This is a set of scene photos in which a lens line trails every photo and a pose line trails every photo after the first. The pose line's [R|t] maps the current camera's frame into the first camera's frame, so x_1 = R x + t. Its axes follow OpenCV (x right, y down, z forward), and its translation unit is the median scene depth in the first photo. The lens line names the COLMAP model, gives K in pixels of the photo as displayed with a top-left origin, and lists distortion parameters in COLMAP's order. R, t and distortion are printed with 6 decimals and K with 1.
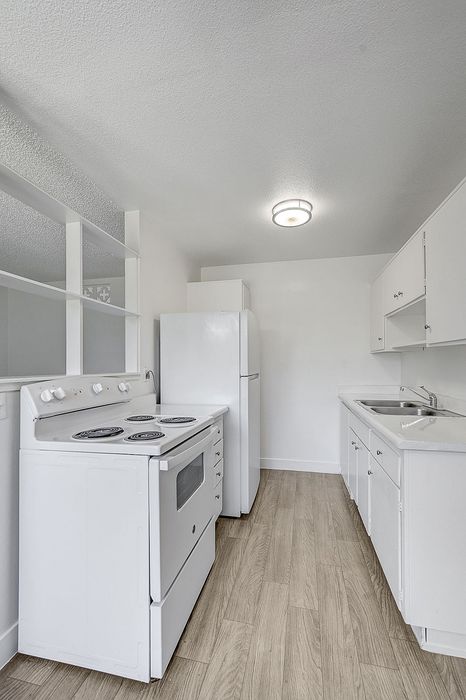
lens RADIAL K [[304.3, 0, 235.0], [0, 304.3, 360.5], [0, 0, 1]] dist [0.000750, 0.000801]
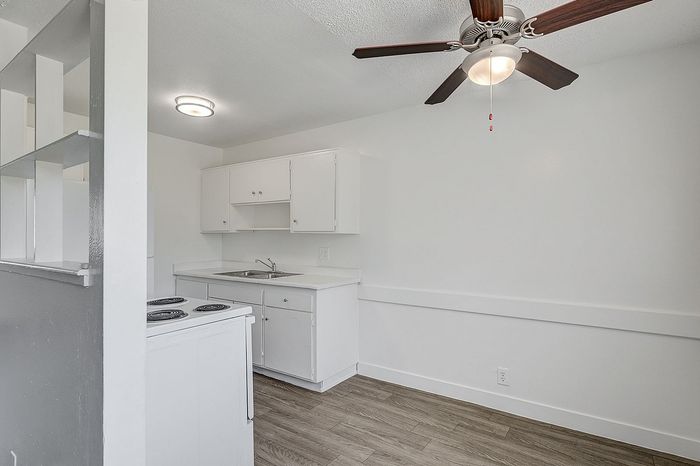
lens RADIAL K [[359.5, 0, 356.0], [0, 359.5, 235.8], [0, 0, 1]] dist [-0.006175, -0.000216]
pose [[0.375630, 0.010412, 0.926711, -0.833823], [-0.011224, 0.999915, -0.006685, -0.016300], [-0.926702, -0.007891, 0.375715, -0.024664]]
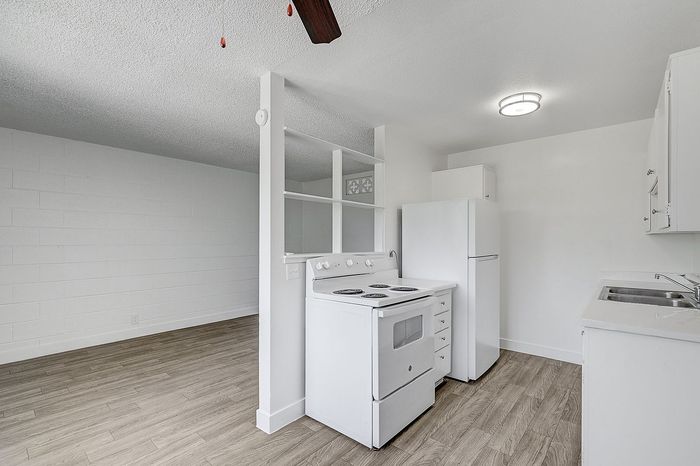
lens RADIAL K [[323.0, 0, 355.2], [0, 323.0, 238.0], [0, 0, 1]] dist [-0.001531, 0.002248]
pose [[0.885451, 0.000943, -0.464732, 0.216417], [0.000136, 0.999997, 0.002288, -0.023713], [0.464733, -0.002089, 0.885449, -0.270463]]
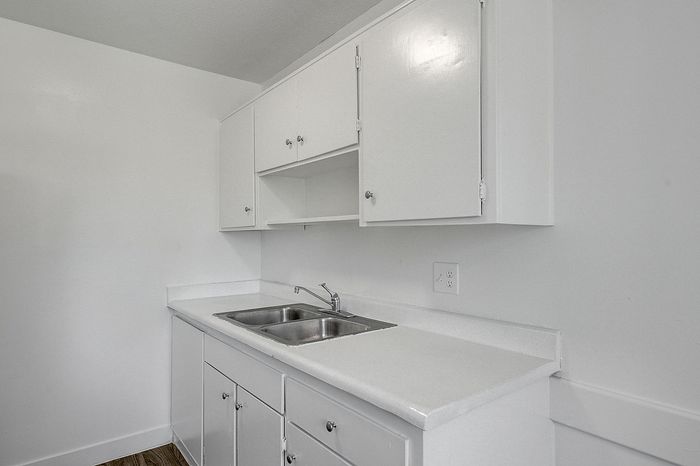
lens RADIAL K [[403.8, 0, 352.1], [0, 403.8, 239.4], [0, 0, 1]] dist [-0.000684, 0.000436]
pose [[0.637007, 0.003451, 0.770851, -0.031369], [-0.005538, 0.999985, 0.000099, -0.014138], [-0.770838, -0.004332, 0.637016, 0.395236]]
